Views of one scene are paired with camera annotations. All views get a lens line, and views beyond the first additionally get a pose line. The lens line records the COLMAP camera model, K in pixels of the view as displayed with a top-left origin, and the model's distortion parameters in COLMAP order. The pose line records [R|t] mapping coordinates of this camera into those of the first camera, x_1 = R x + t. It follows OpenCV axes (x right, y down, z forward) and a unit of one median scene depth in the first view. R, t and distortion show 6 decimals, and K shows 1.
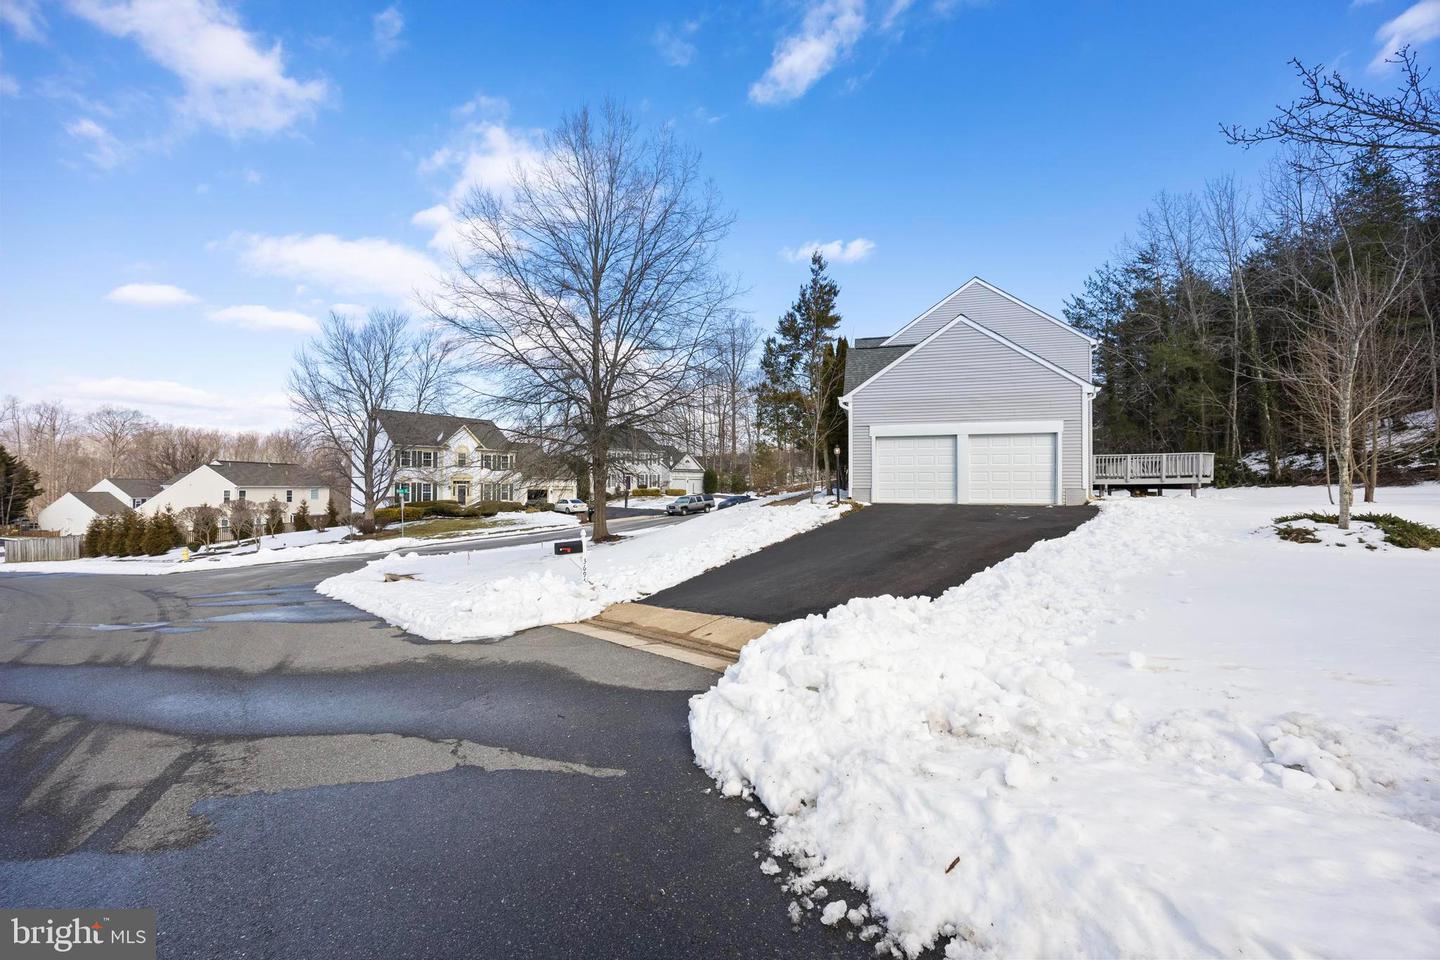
lens RADIAL K [[553.4, 0, 718.9], [0, 553.4, 480.8], [0, 0, 1]] dist [-0.002694, -0.000056]
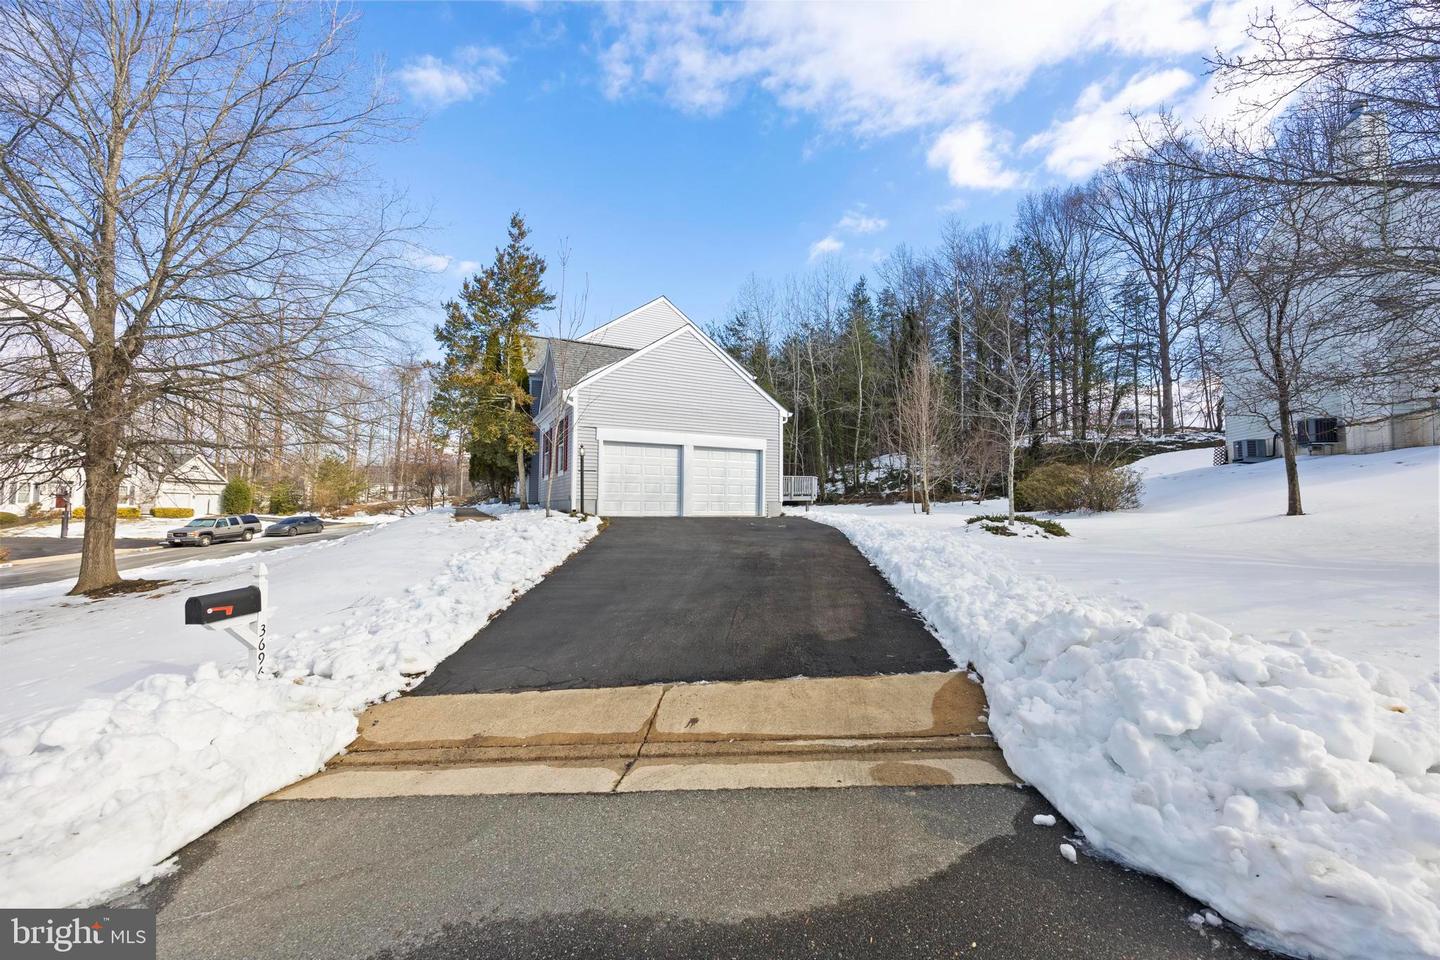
lens RADIAL K [[553.4, 0, 720.8], [0, 553.4, 478.2], [0, 0, 1]] dist [-0.002694, -0.000056]
pose [[0.729135, 0.042076, 0.683076, -0.181449], [-0.010031, 0.998658, -0.050808, 0.023306], [-0.684297, 0.030194, 0.728578, 0.247128]]
